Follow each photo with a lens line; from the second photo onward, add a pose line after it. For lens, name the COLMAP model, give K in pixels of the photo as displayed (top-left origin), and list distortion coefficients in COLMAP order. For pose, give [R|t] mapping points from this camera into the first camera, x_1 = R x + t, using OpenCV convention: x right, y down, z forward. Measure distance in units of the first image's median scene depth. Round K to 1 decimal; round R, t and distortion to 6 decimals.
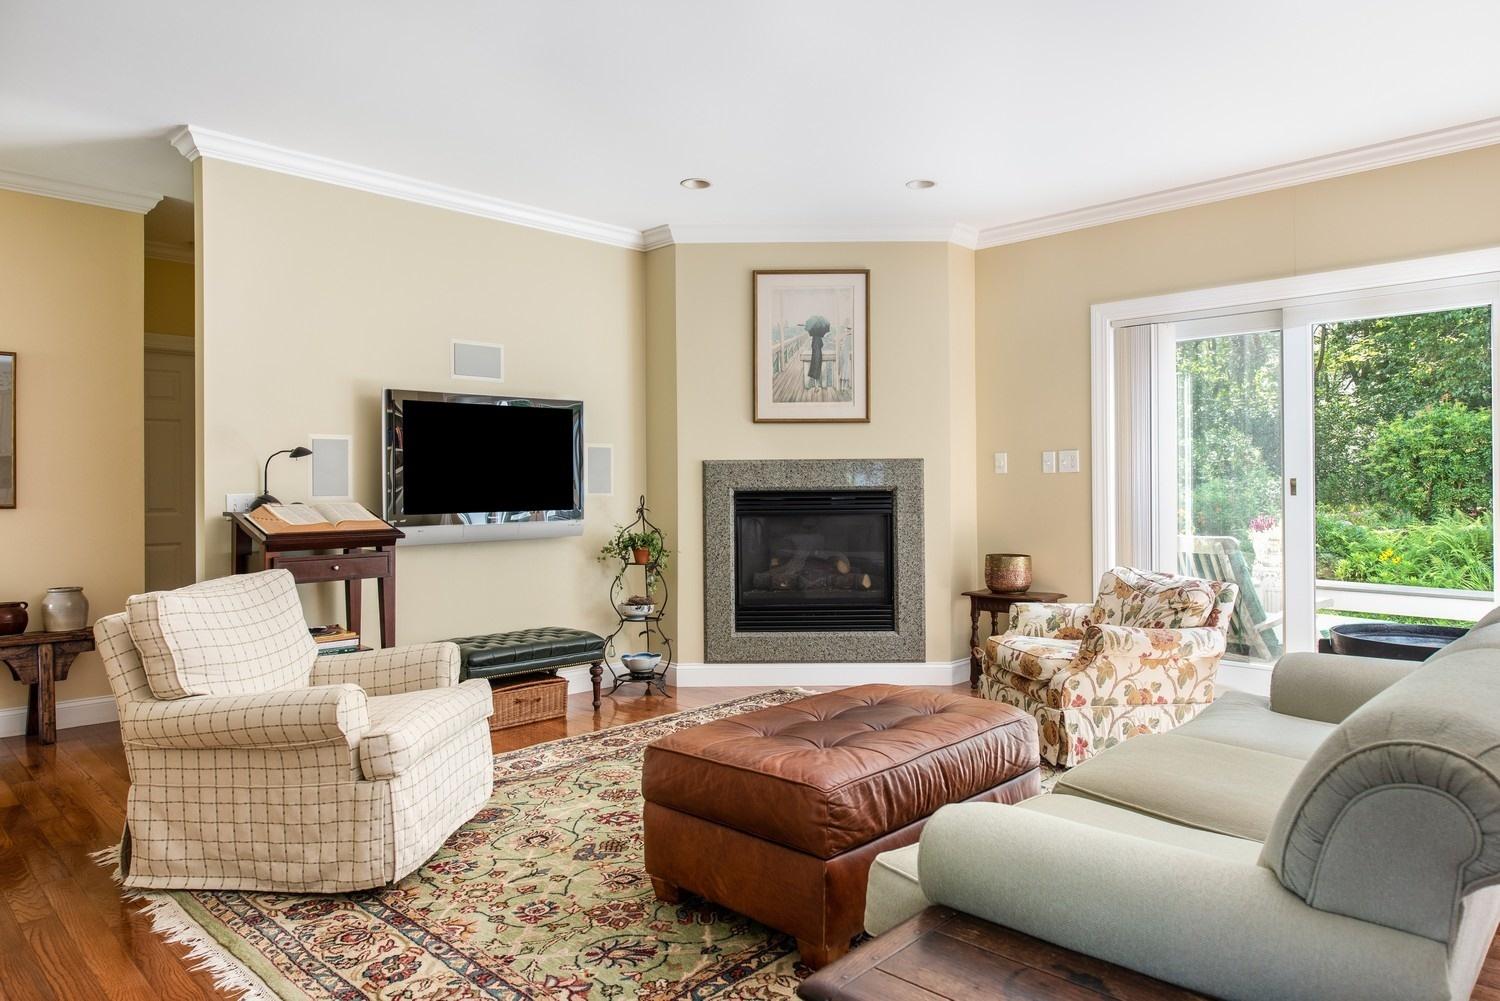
lens RADIAL K [[937.3, 0, 746.5], [0, 937.3, 489.9], [0, 0, 1]] dist [-0.001049, -0.004983]
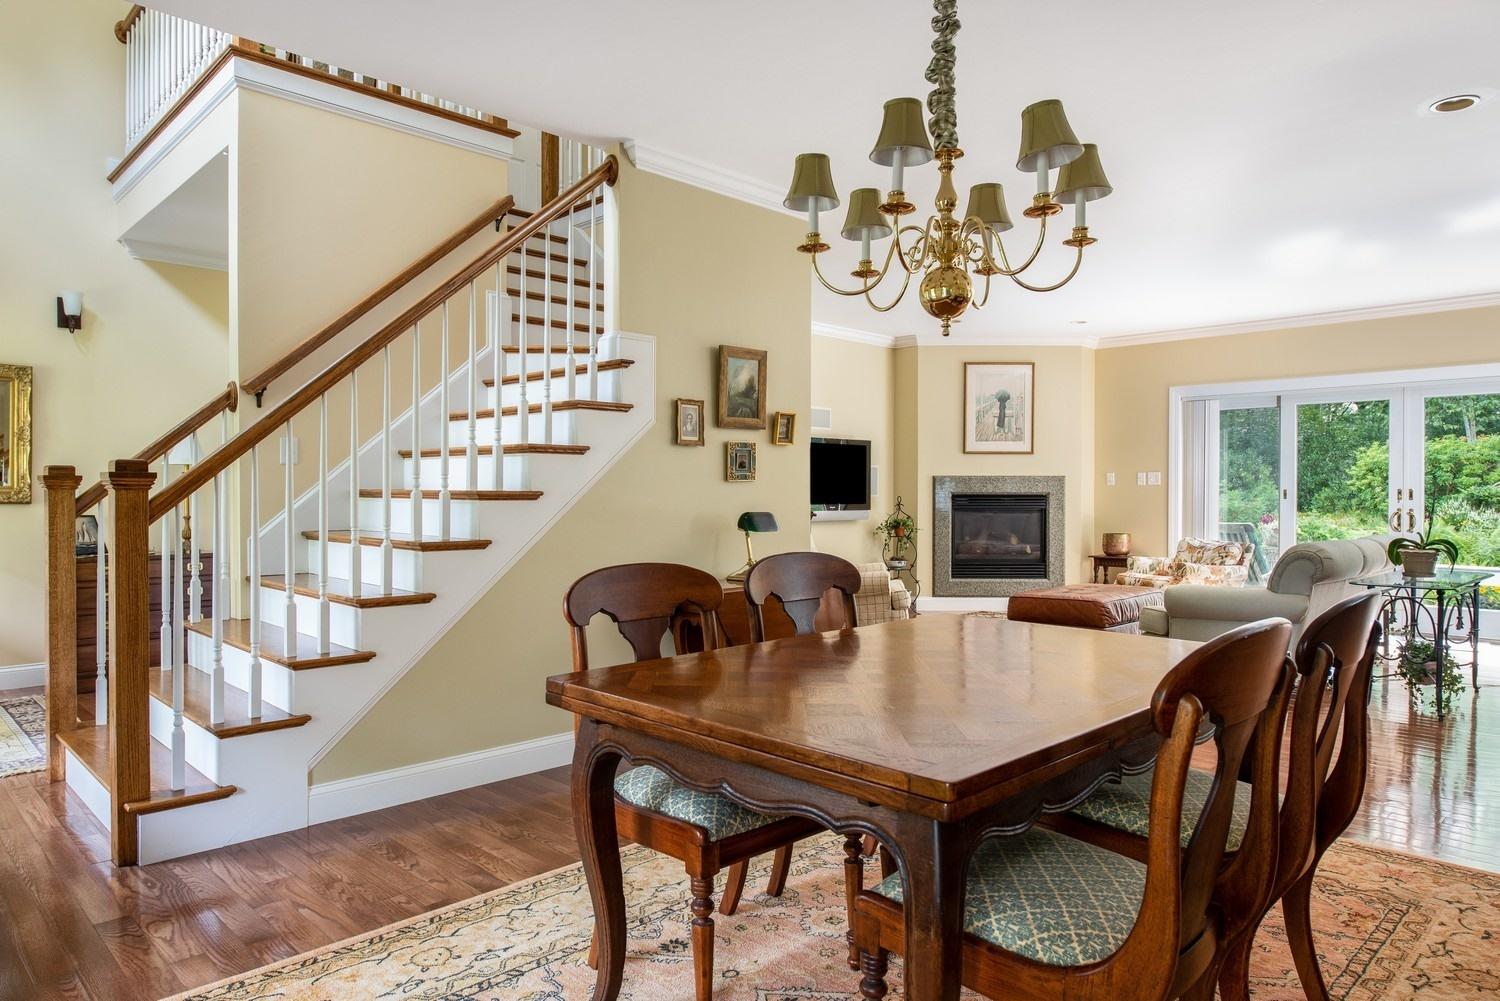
lens RADIAL K [[937.3, 0, 752.4], [0, 937.3, 504.1], [0, 0, 1]] dist [-0.001049, -0.004983]
pose [[0.999948, 0.010169, -0.000599, -0.379240], [-0.010165, 0.999932, 0.005755, 0.013475], [0.000658, -0.005749, 0.999983, -0.692490]]
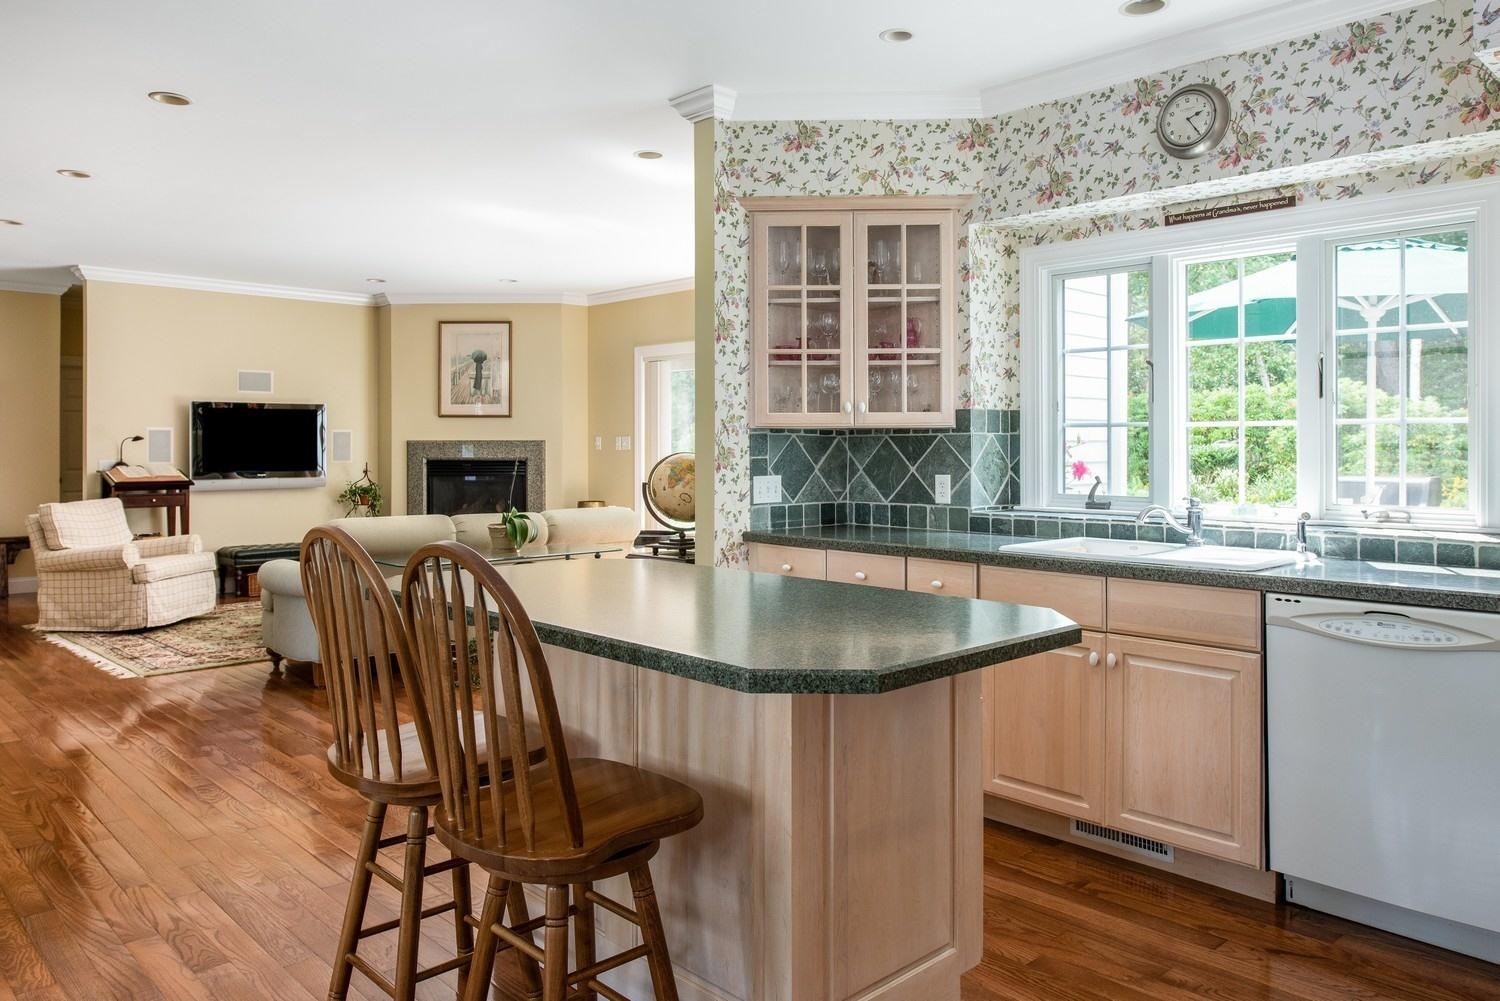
lens RADIAL K [[1040.7, 0, 723.9], [0, 1040.7, 450.2], [0, 0, 1]] dist [0.001427, -0.006830]
pose [[0.999396, 0.008052, -0.033807, 0.567772], [-0.008104, 0.999966, -0.001395, -0.017321], [0.033795, 0.001668, 0.999427, -0.768771]]
